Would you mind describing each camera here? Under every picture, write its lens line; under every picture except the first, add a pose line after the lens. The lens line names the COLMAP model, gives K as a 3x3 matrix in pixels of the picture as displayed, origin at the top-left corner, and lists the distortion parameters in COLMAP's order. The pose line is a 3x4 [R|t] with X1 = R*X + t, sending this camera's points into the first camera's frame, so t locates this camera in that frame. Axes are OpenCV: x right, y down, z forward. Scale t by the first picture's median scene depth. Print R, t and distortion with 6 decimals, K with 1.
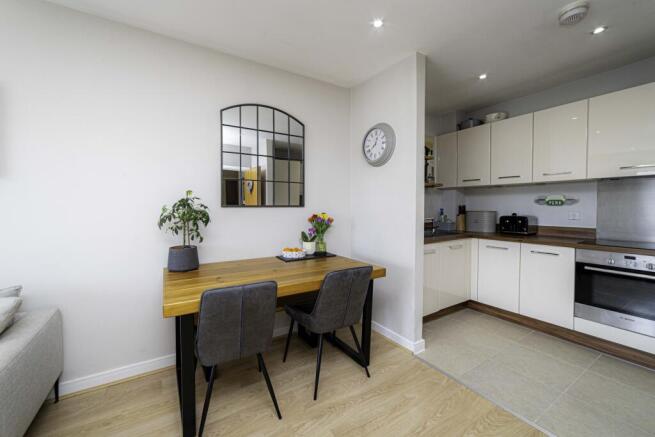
lens RADIAL K [[272.8, 0, 329.6], [0, 272.8, 211.0], [0, 0, 1]] dist [-0.000762, 0.000140]
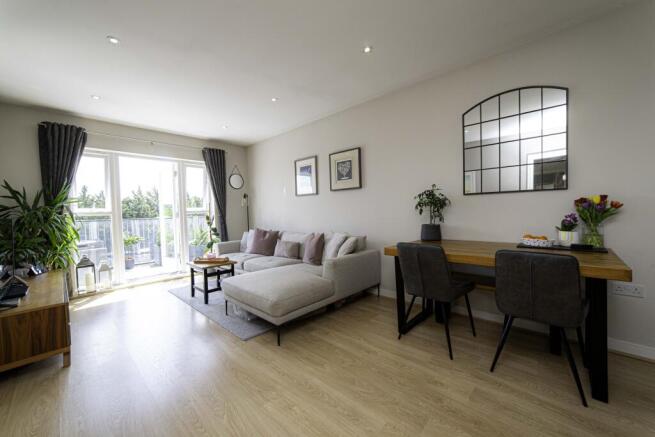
lens RADIAL K [[266.5, 0, 327.5], [0, 266.5, 218.5], [0, 0, 1]] dist [-0.000917, 0.000010]
pose [[0.261886, 0.016260, -0.964962, 0.508797], [0.012370, 0.999719, 0.020203, 0.050192], [0.965020, -0.017228, 0.261611, 0.091065]]
